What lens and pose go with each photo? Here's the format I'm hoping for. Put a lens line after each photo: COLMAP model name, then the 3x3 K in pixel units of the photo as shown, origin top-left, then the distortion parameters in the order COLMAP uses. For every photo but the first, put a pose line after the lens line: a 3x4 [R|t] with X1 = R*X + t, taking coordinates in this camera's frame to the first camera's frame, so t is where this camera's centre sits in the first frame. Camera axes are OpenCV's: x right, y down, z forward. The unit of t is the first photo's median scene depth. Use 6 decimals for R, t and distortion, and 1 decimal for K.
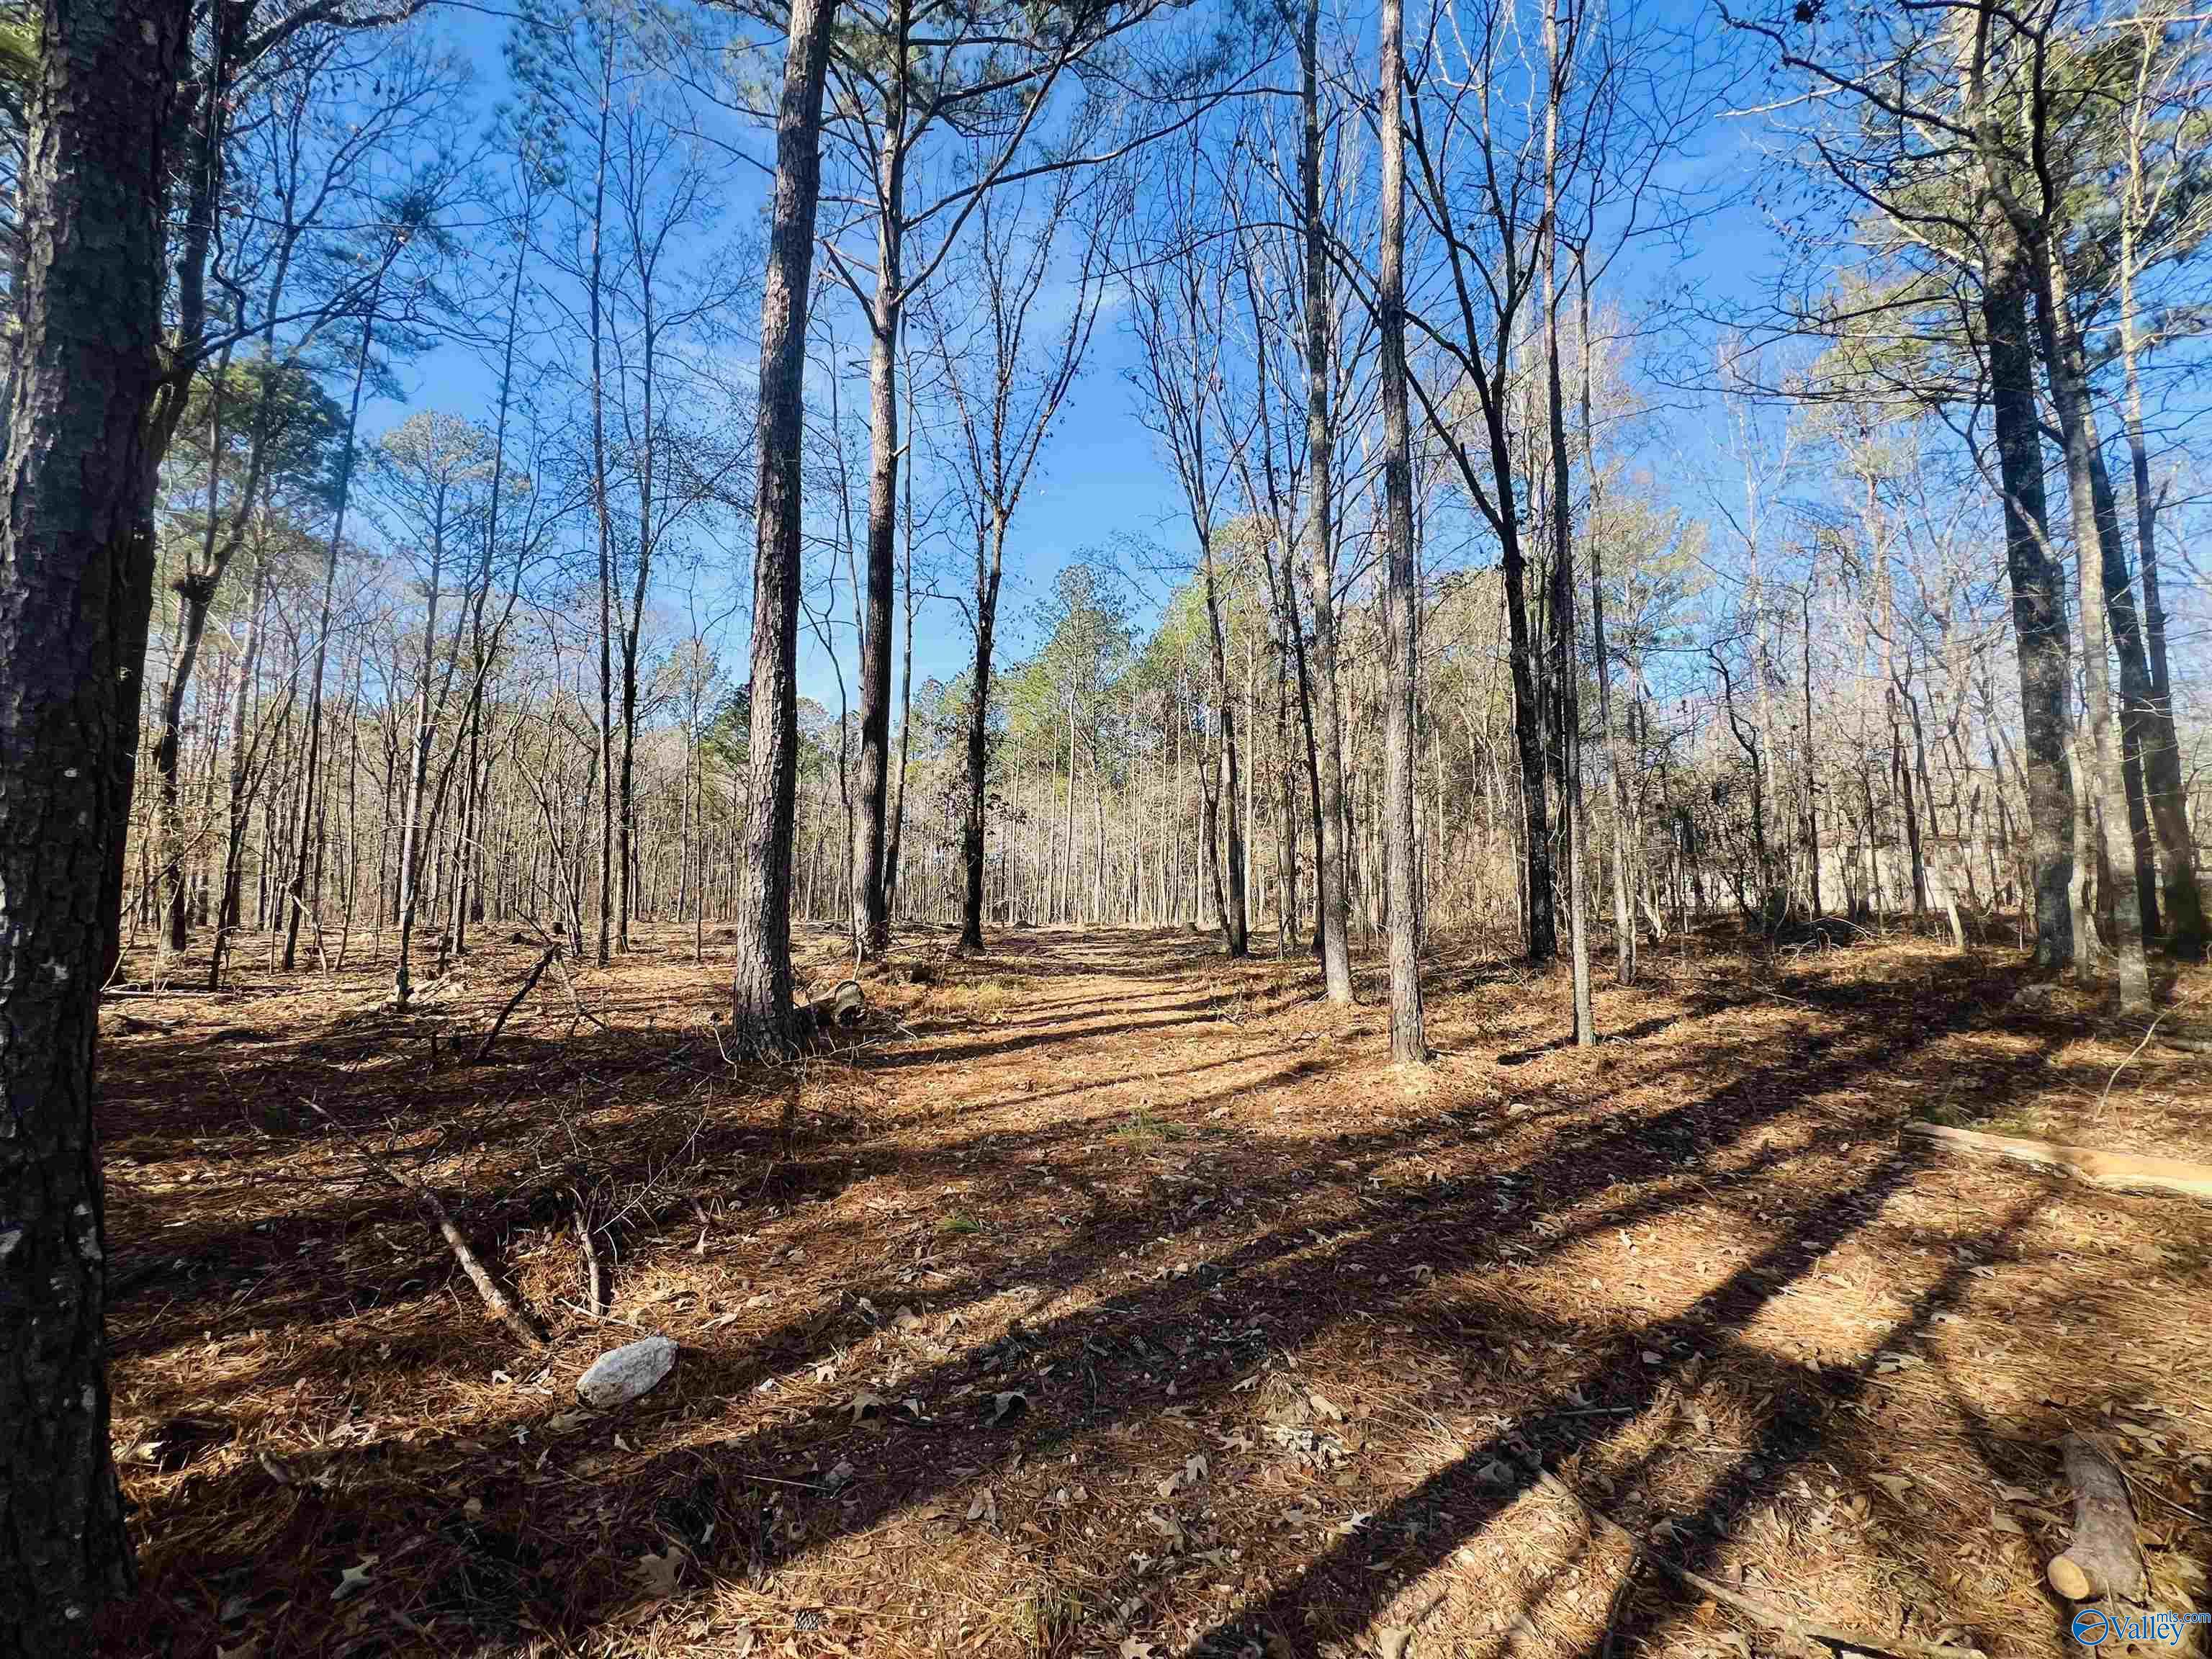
lens RADIAL K [[885.2, 0, 1098.7], [0, 885.2, 821.8], [0, 0, 1]] dist [-0.000734, -0.000059]
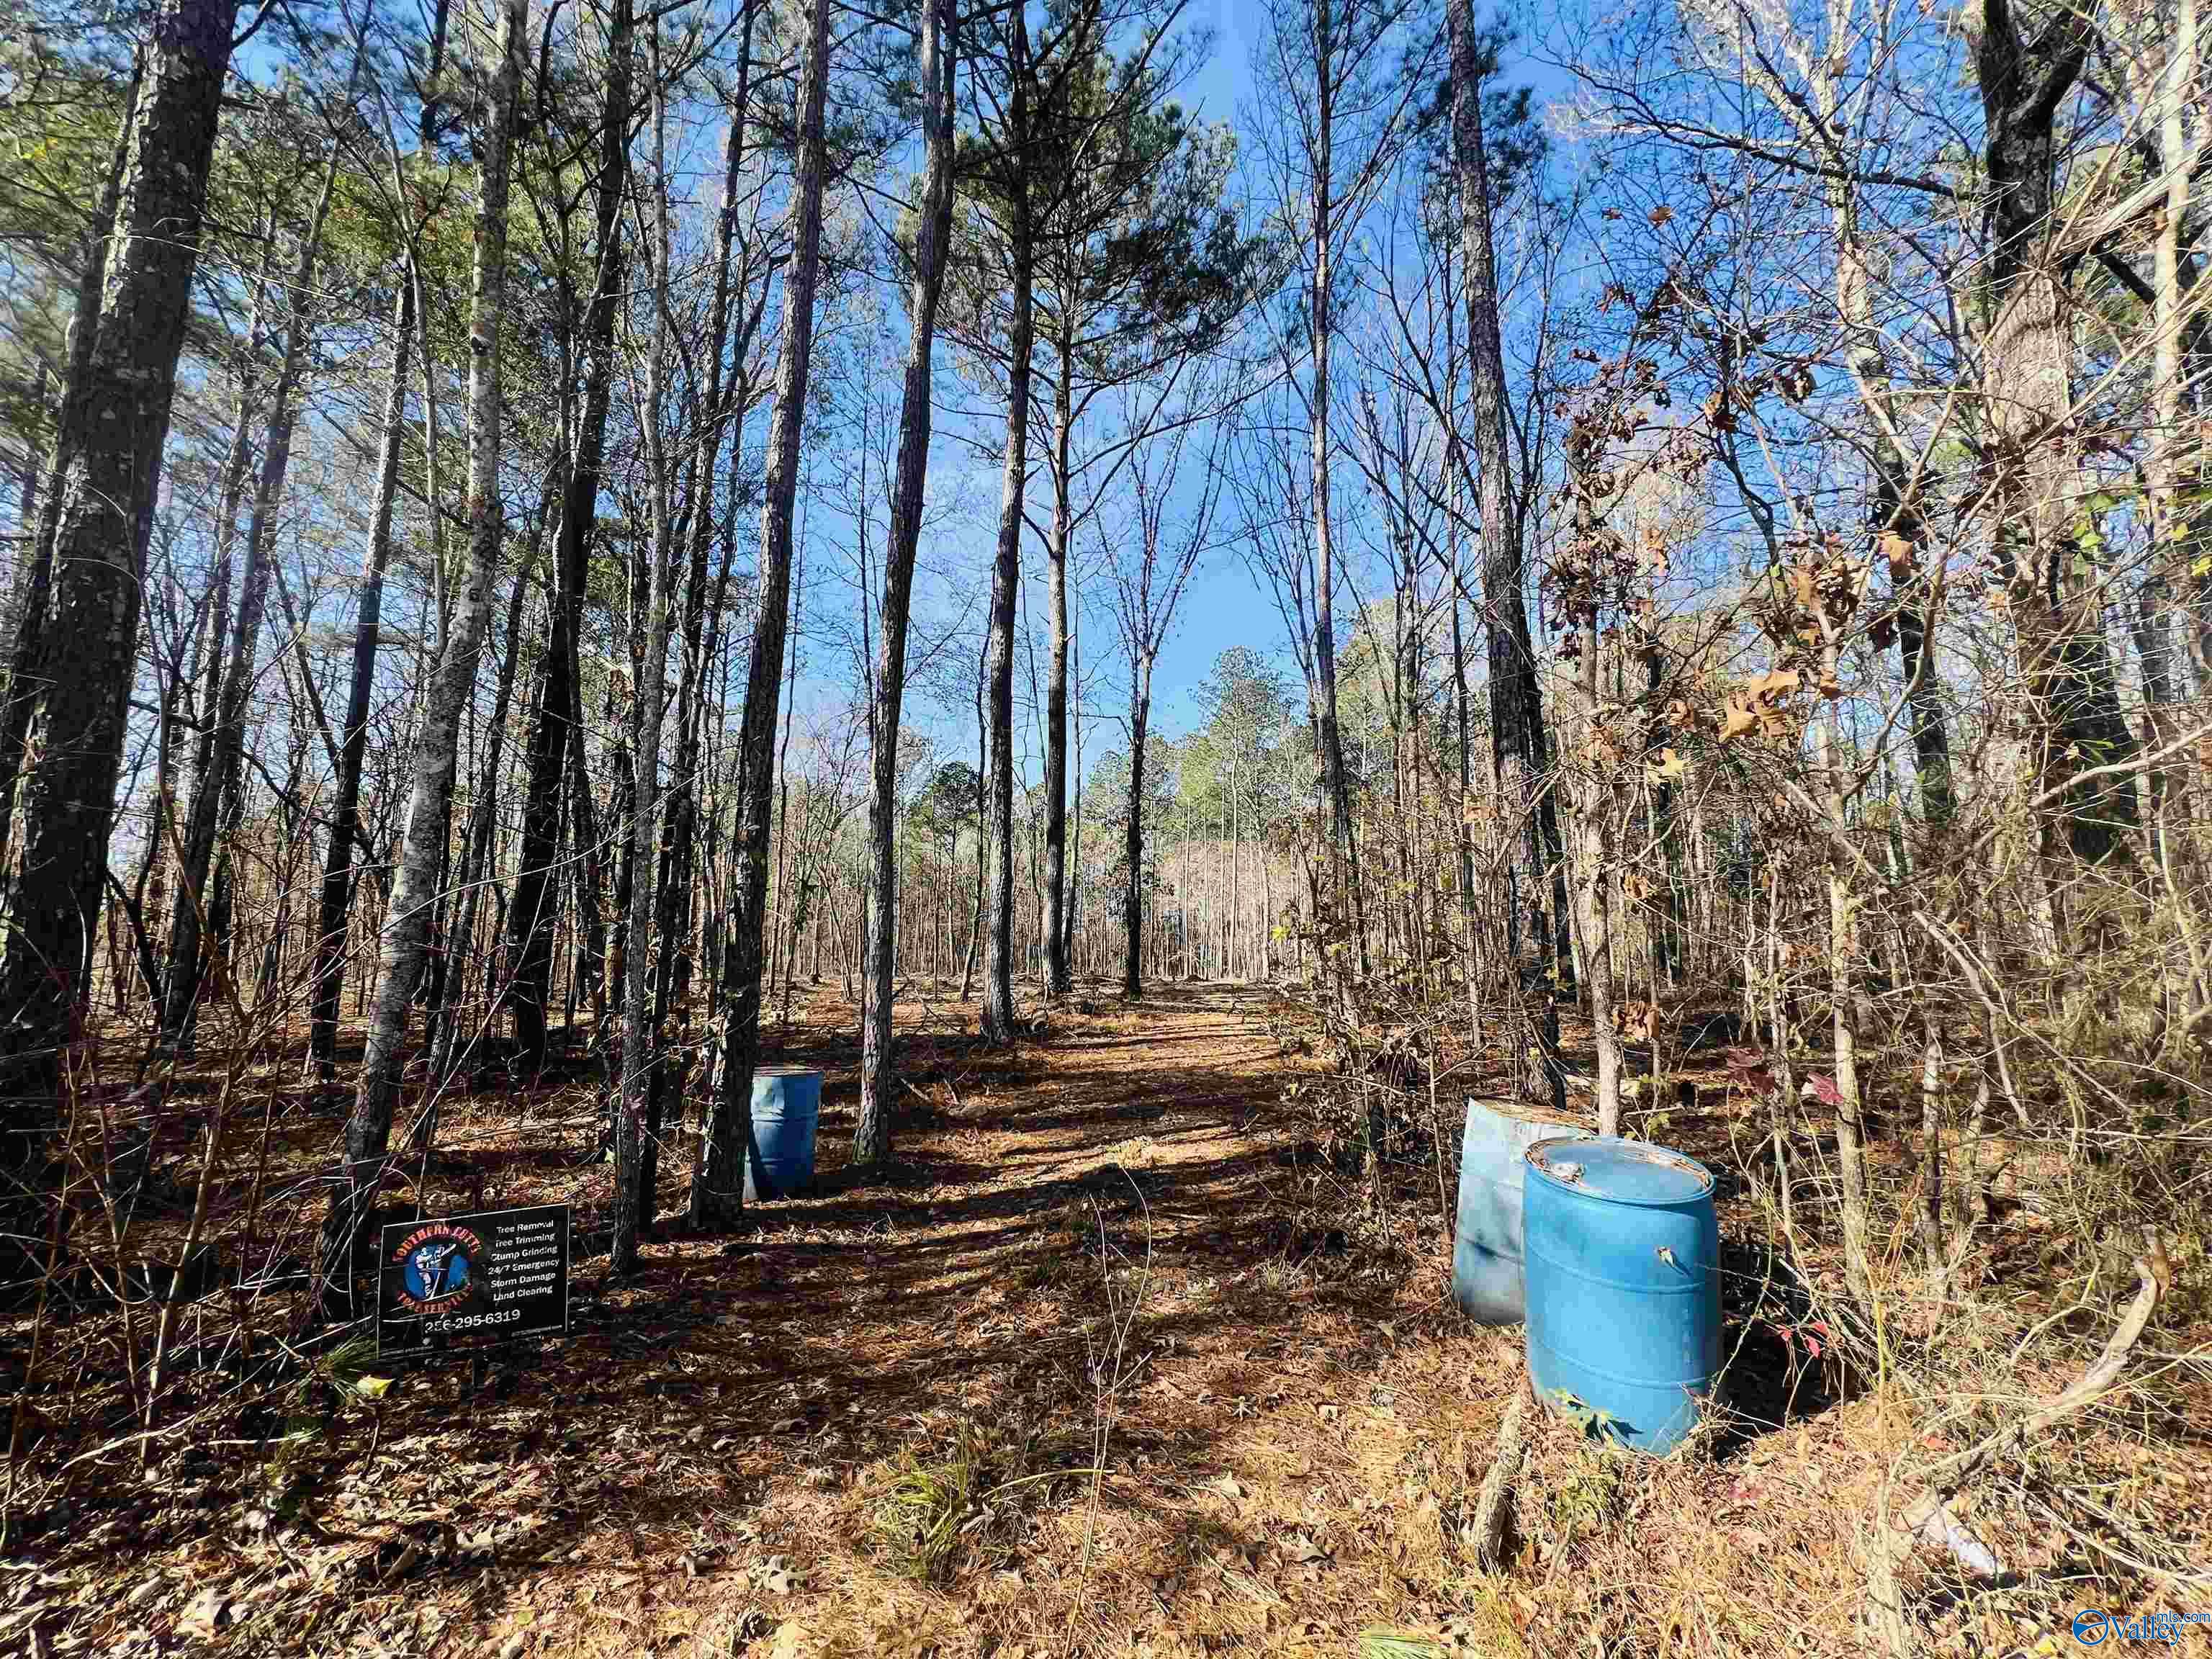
lens RADIAL K [[885.2, 0, 1098.7], [0, 885.2, 821.8], [0, 0, 1]] dist [-0.000734, -0.000059]
pose [[0.978750, -0.030676, -0.202750, 0.096345], [0.018368, 0.997888, -0.062309, -0.035238], [0.204233, 0.057261, 0.977246, -0.345139]]
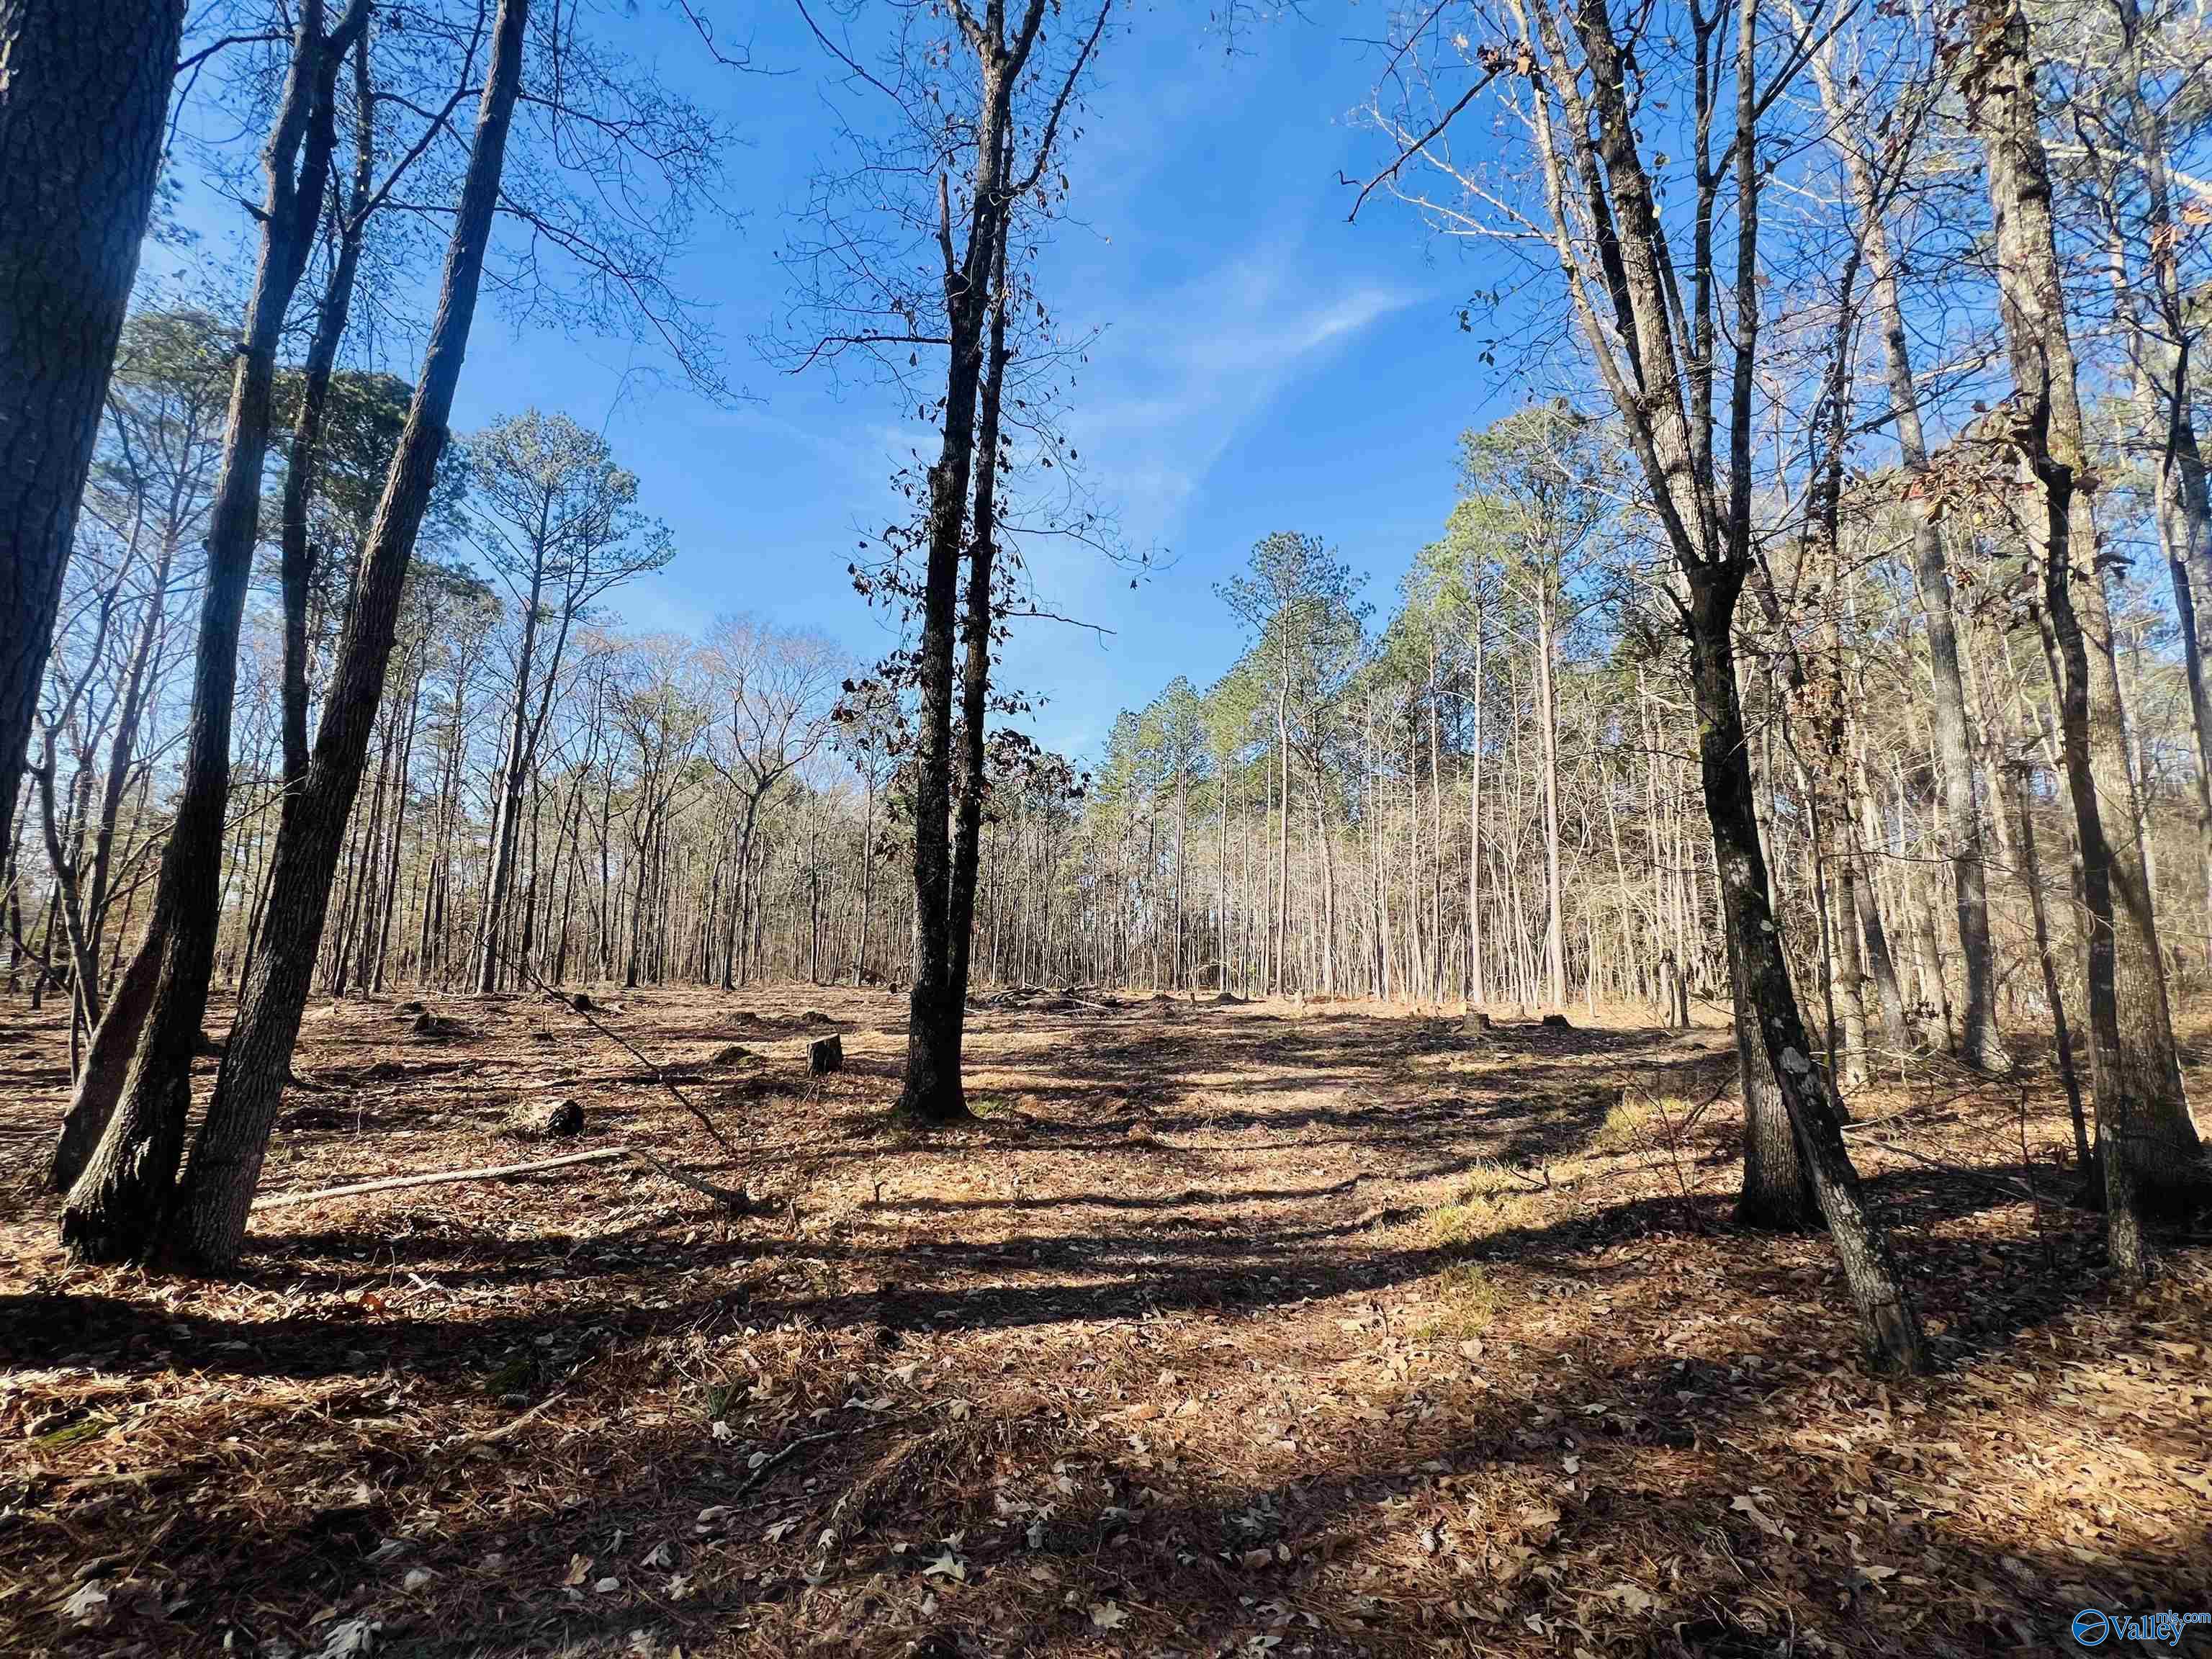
lens RADIAL K [[885.2, 0, 1098.7], [0, 885.2, 821.8], [0, 0, 1]] dist [-0.000734, -0.000059]
pose [[0.965203, -0.031301, -0.259621, 0.045701], [0.014158, 0.997609, -0.067641, 0.057814], [0.261118, 0.061612, 0.963339, 0.904666]]
